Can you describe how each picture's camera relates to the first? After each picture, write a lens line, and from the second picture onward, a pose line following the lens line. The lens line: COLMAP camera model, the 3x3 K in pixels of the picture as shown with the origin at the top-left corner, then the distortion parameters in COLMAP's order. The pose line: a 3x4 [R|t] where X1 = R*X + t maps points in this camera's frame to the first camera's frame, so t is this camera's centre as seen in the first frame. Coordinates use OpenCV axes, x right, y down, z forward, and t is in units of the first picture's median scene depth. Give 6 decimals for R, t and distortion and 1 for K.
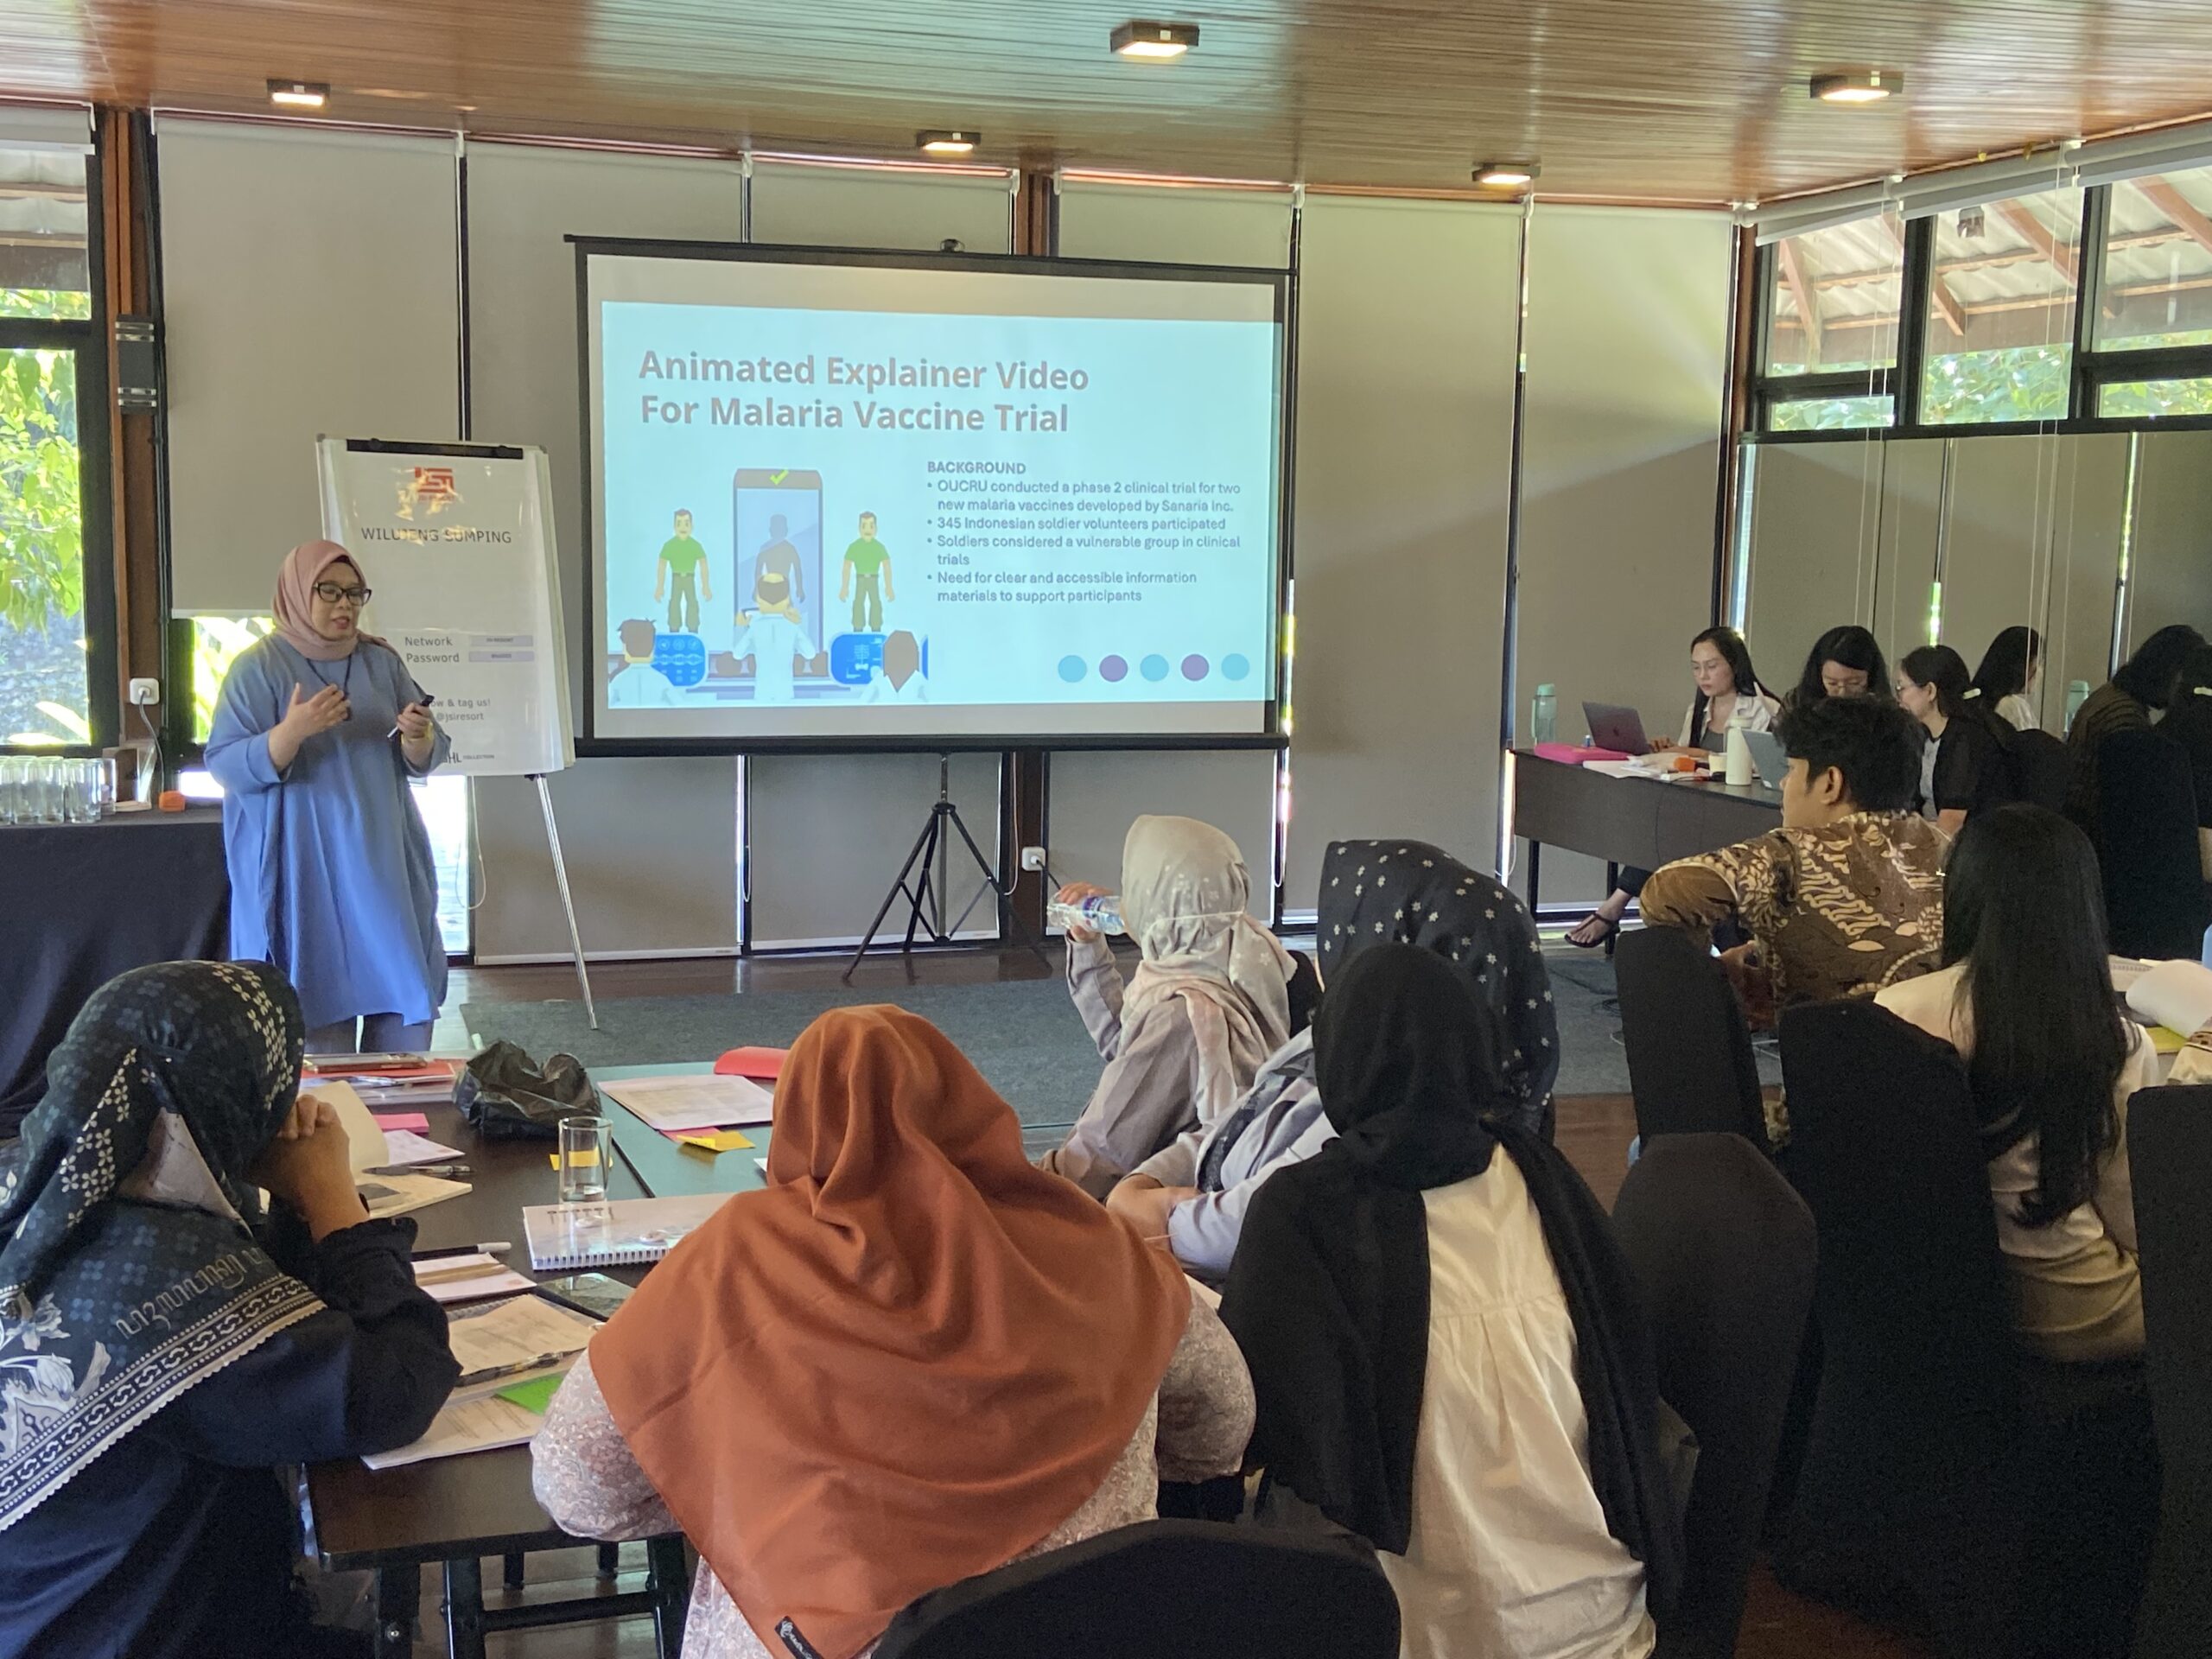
lens RADIAL K [[2578.2, 0, 1106.9], [0, 2578.2, 832.8], [0, 0, 1]] dist [0.057152, 0.000000]
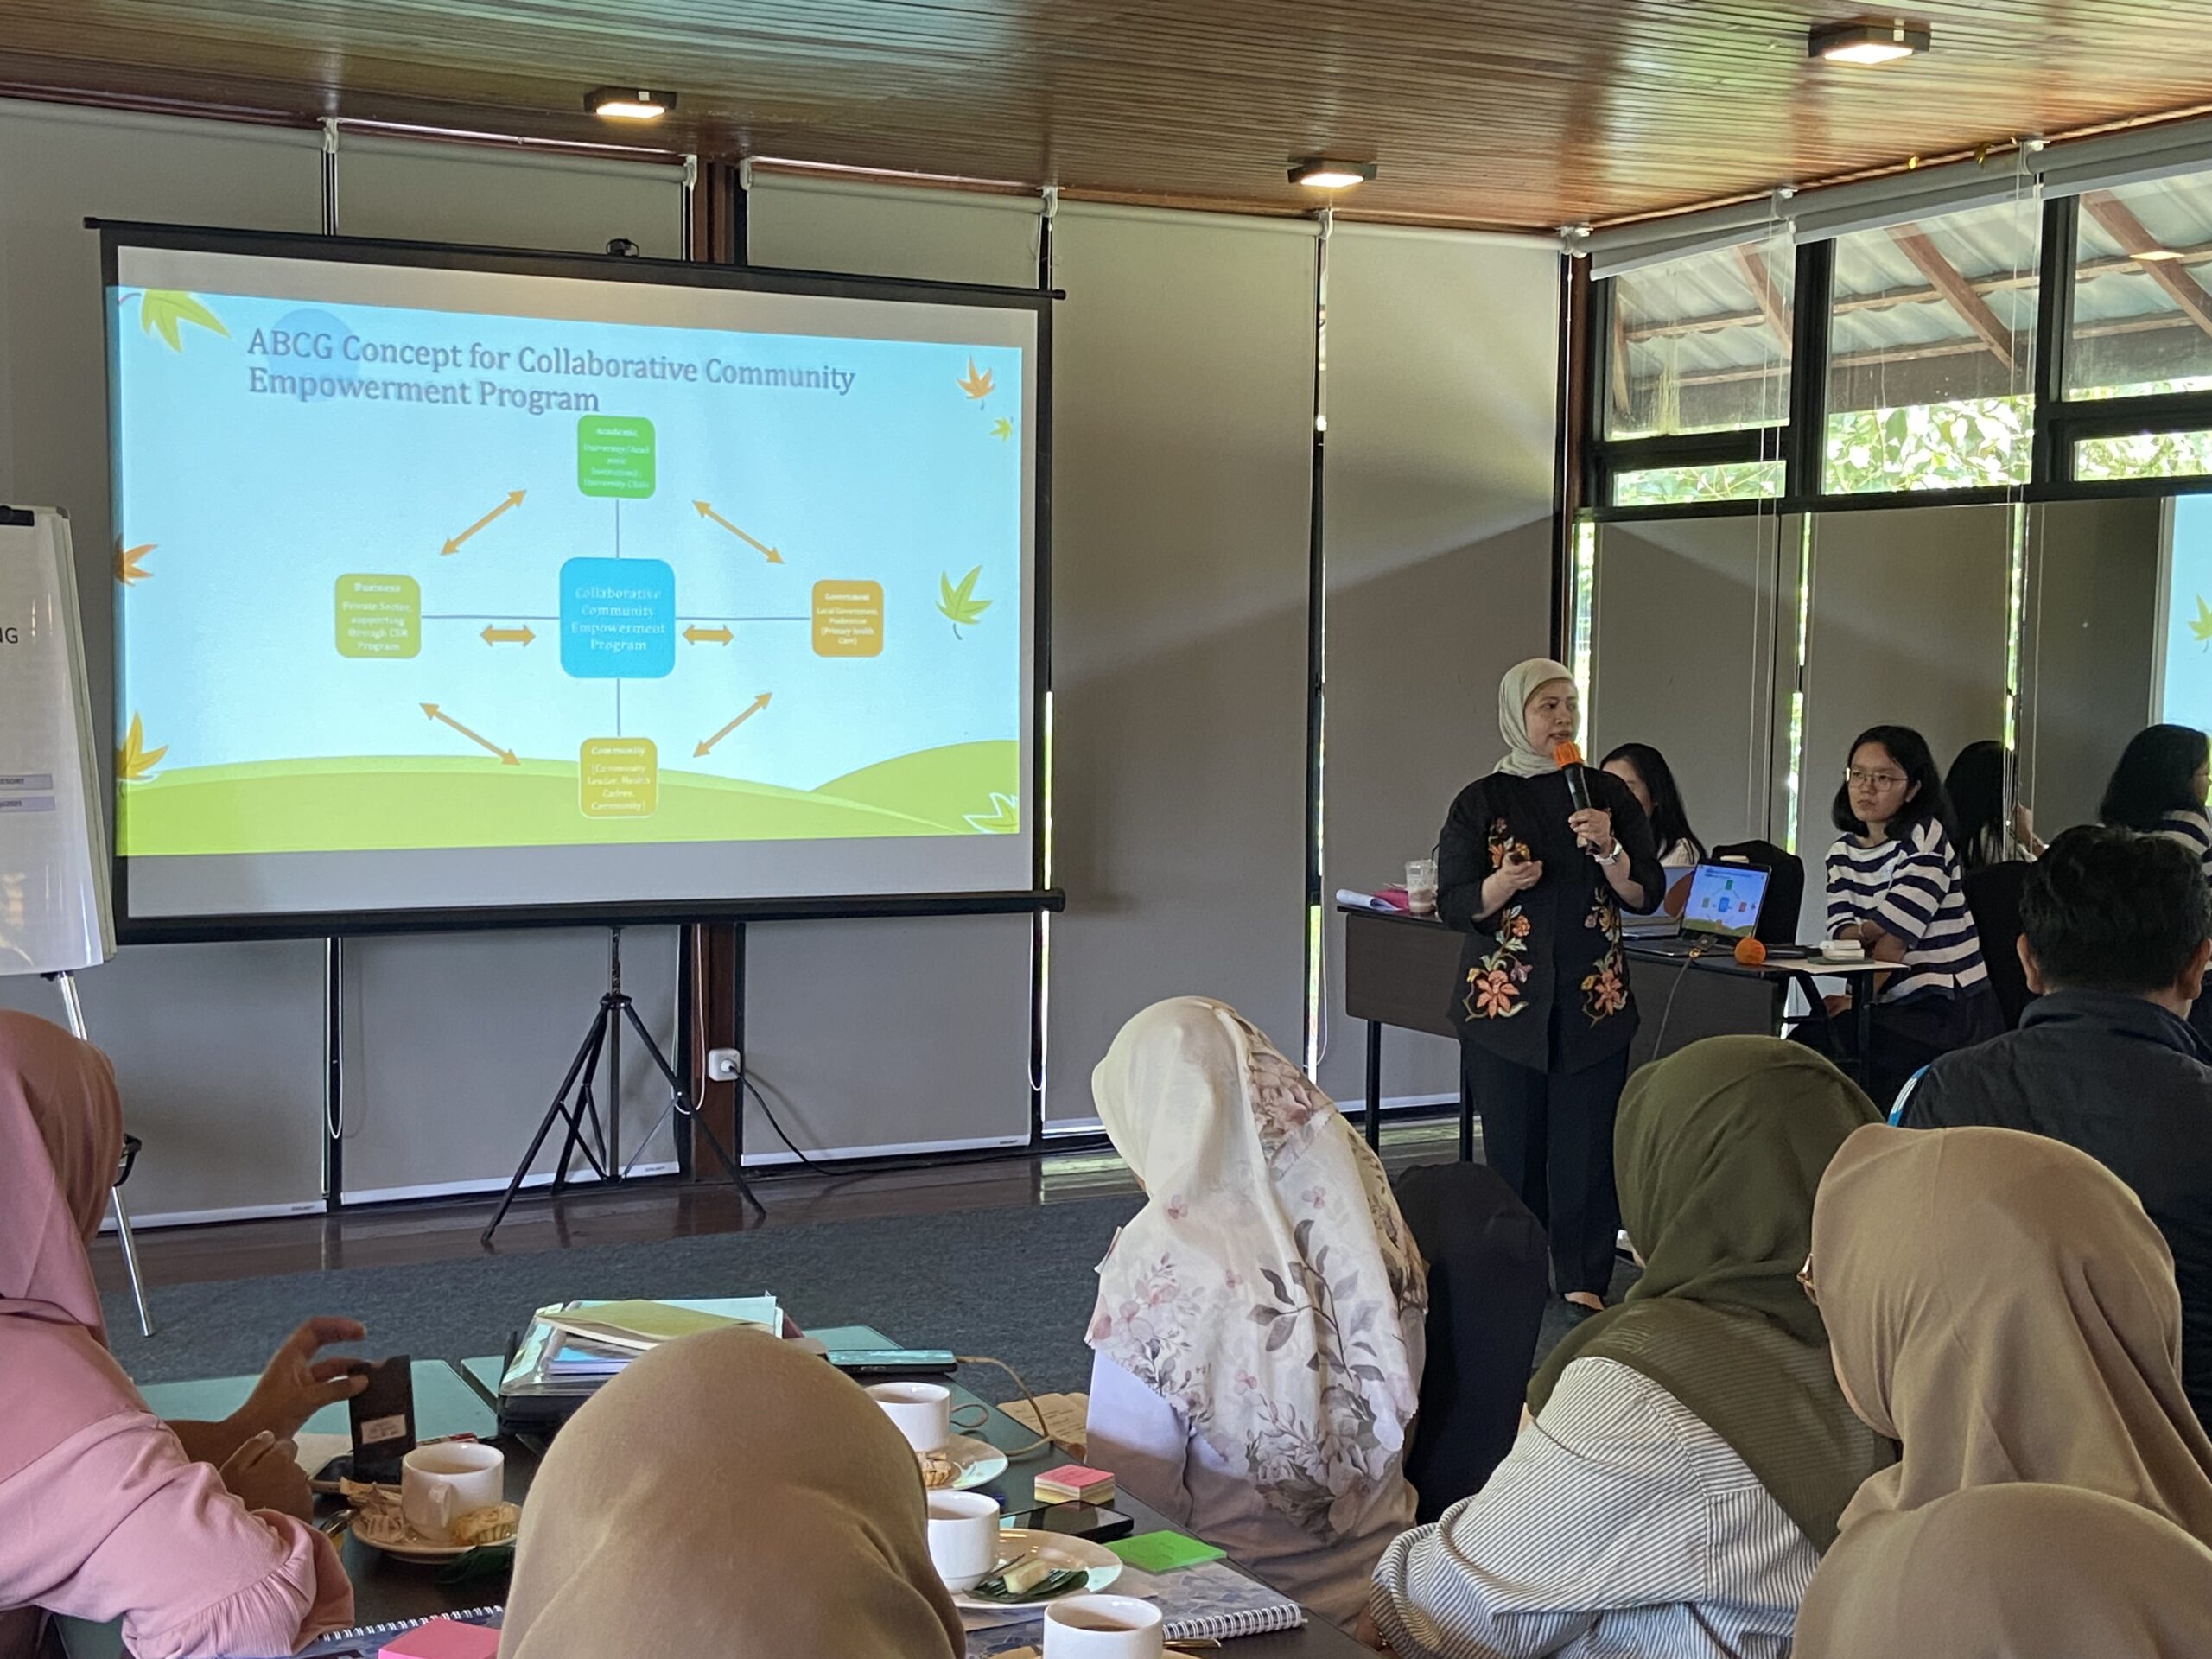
lens RADIAL K [[2969.1, 0, 1107.2], [0, 2969.1, 832.7], [0, 0, 1]] dist [0.079105, 0.000000]
pose [[0.984979, -0.016577, 0.171875, -0.067811], [0.026413, 0.998132, -0.055095, -0.006762], [-0.170641, 0.058807, 0.983577, 0.128505]]
